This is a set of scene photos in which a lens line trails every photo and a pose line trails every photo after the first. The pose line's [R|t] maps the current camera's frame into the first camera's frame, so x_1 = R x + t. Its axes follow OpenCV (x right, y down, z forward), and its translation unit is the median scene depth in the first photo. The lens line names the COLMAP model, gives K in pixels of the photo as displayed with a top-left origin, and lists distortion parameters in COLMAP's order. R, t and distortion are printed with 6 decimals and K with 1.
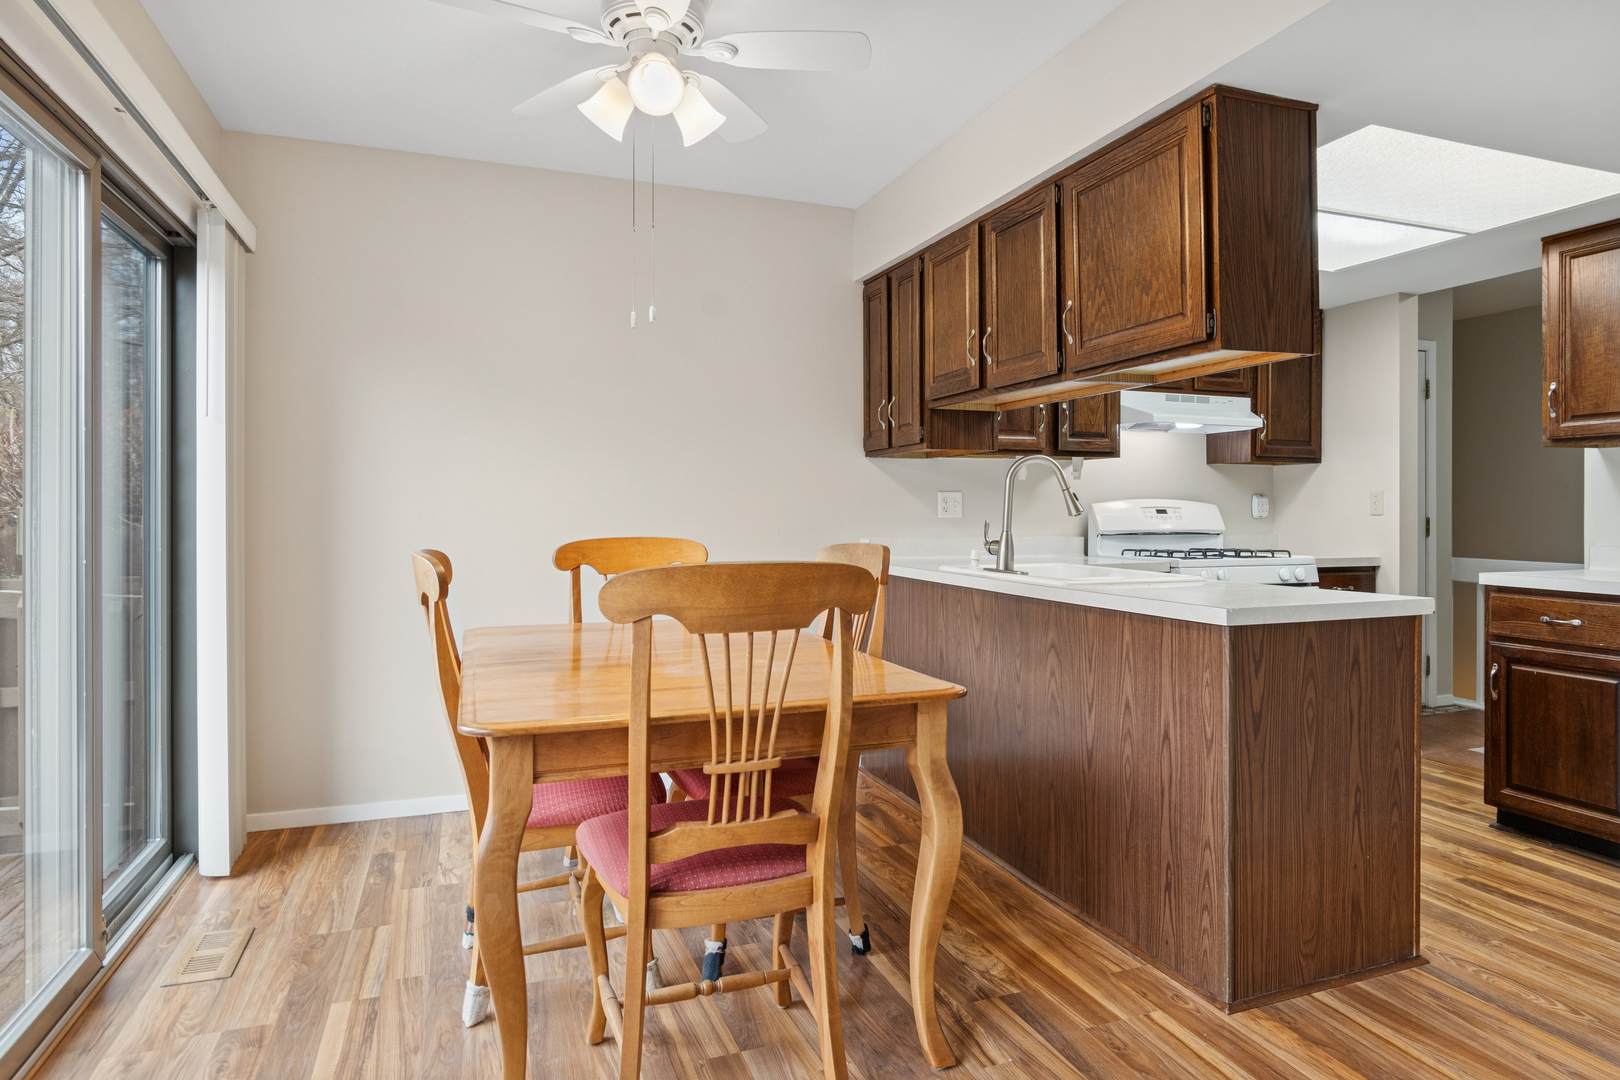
lens RADIAL K [[970.4, 0, 857.0], [0, 970.4, 503.3], [0, 0, 1]] dist [0.001401, 0.001515]
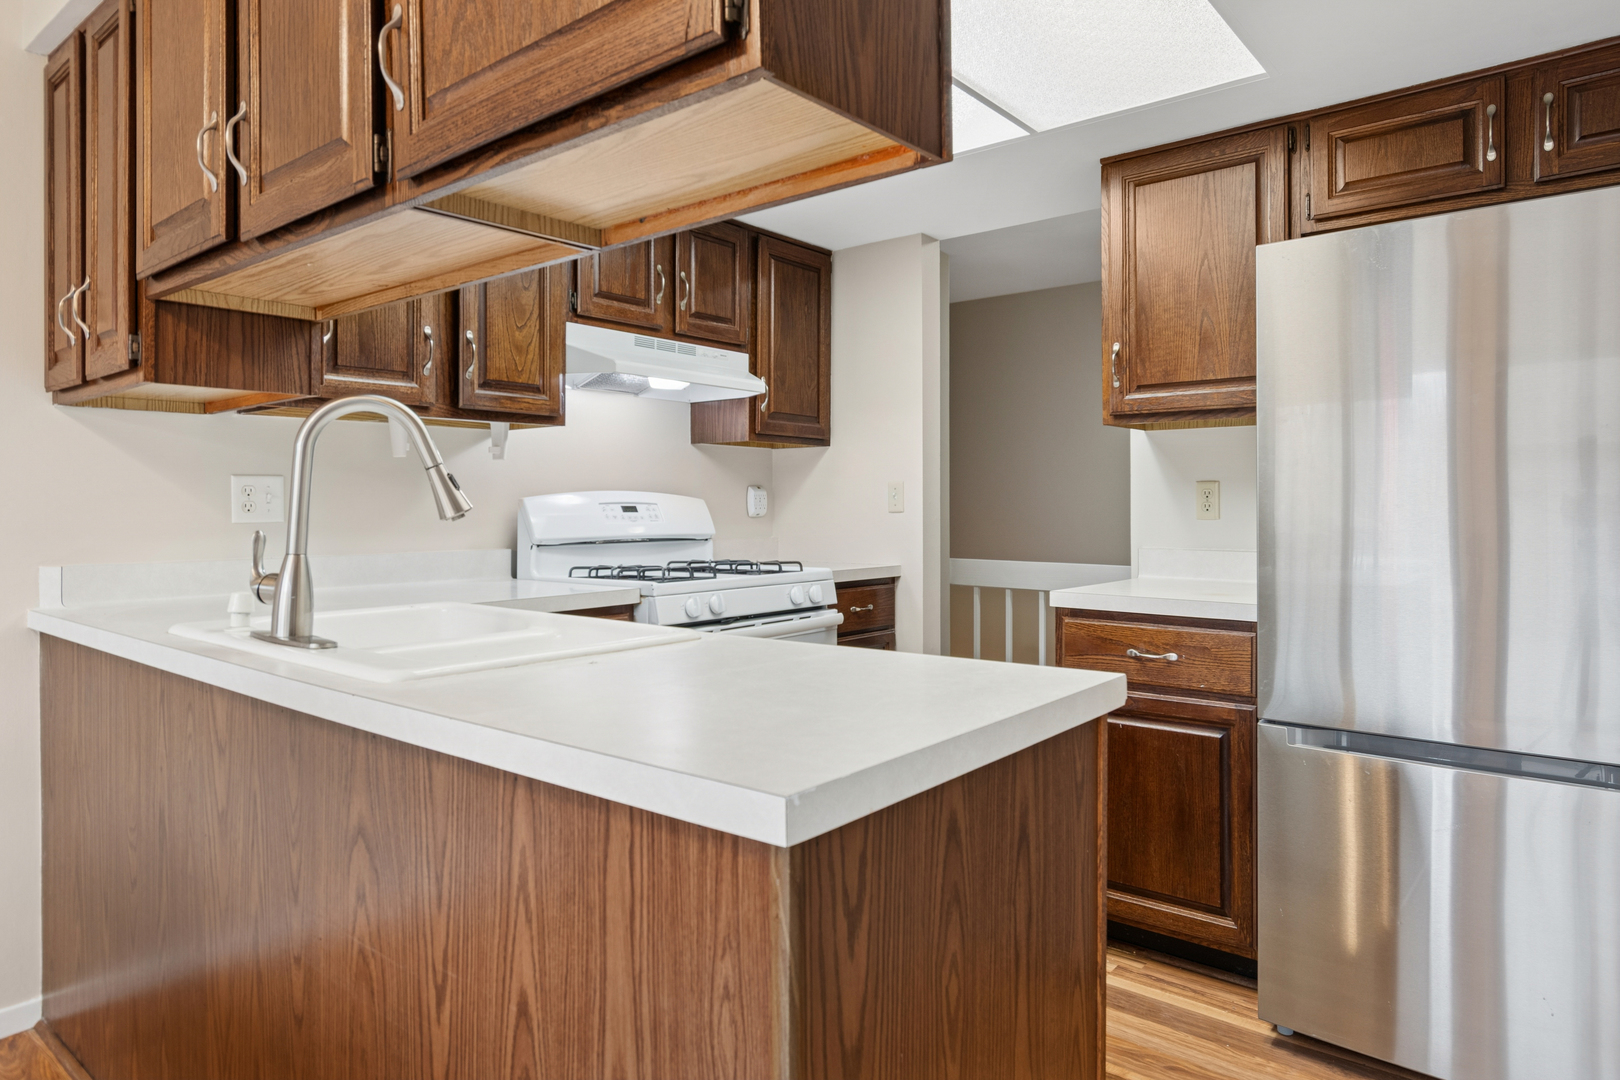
lens RADIAL K [[970.4, 0, 857.0], [0, 970.4, 503.3], [0, 0, 1]] dist [0.001401, 0.001515]
pose [[0.865214, -0.001339, 0.501402, 0.144369], [-0.000389, 0.999994, 0.003342, 0.002674], [-0.501403, -0.003087, 0.865208, 0.431515]]
